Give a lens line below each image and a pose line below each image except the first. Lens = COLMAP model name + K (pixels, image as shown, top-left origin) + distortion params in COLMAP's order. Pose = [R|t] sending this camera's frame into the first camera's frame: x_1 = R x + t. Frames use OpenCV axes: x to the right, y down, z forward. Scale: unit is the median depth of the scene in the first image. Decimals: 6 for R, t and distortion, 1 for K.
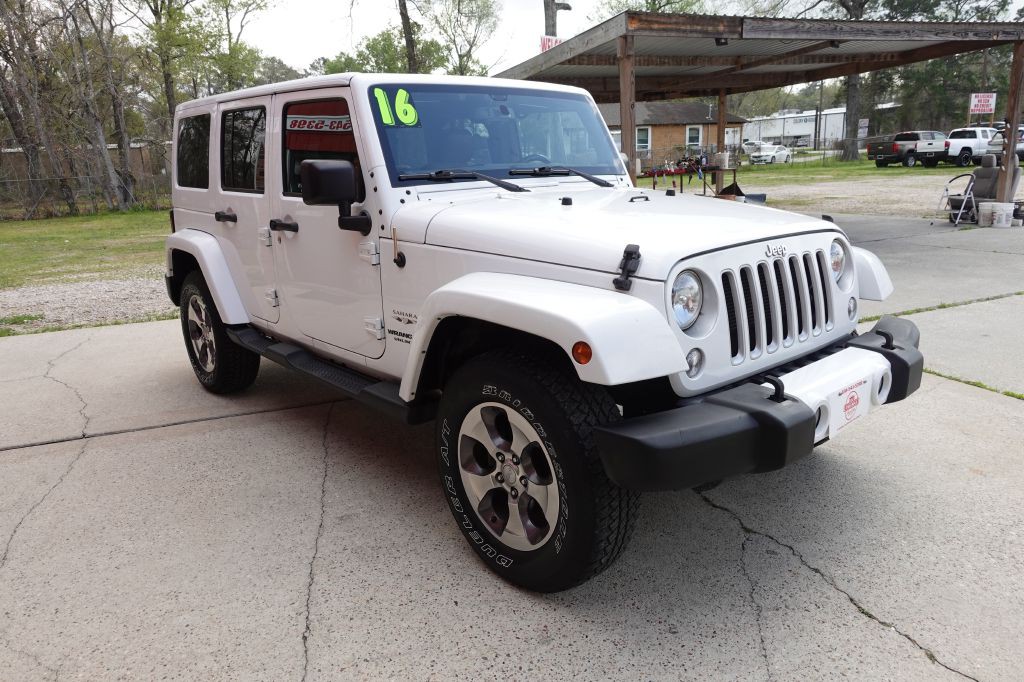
lens RADIAL K [[704.4, 0, 516.3], [0, 704.4, 342.6], [0, 0, 1]] dist [0.003506, -0.000860]
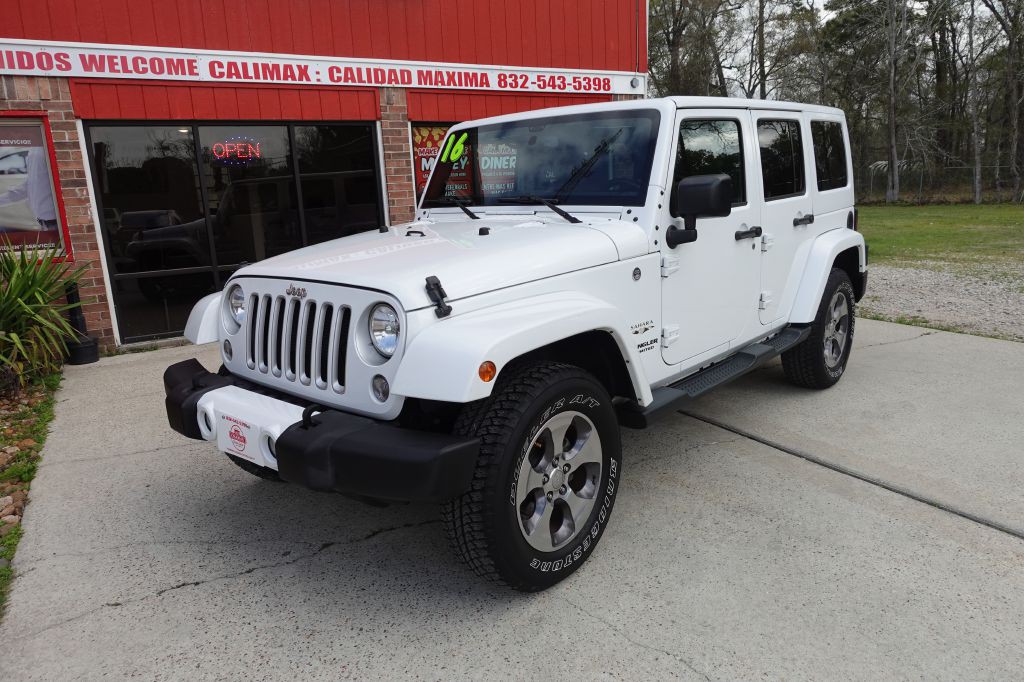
lens RADIAL K [[704.4, 0, 511.4], [0, 704.4, 344.4], [0, 0, 1]] dist [0.003506, -0.000860]
pose [[0.131333, 0.247514, -0.959942, 0.870463], [-0.209475, 0.953393, 0.217167, -0.211205], [0.968954, 0.172562, 0.177060, 0.674443]]
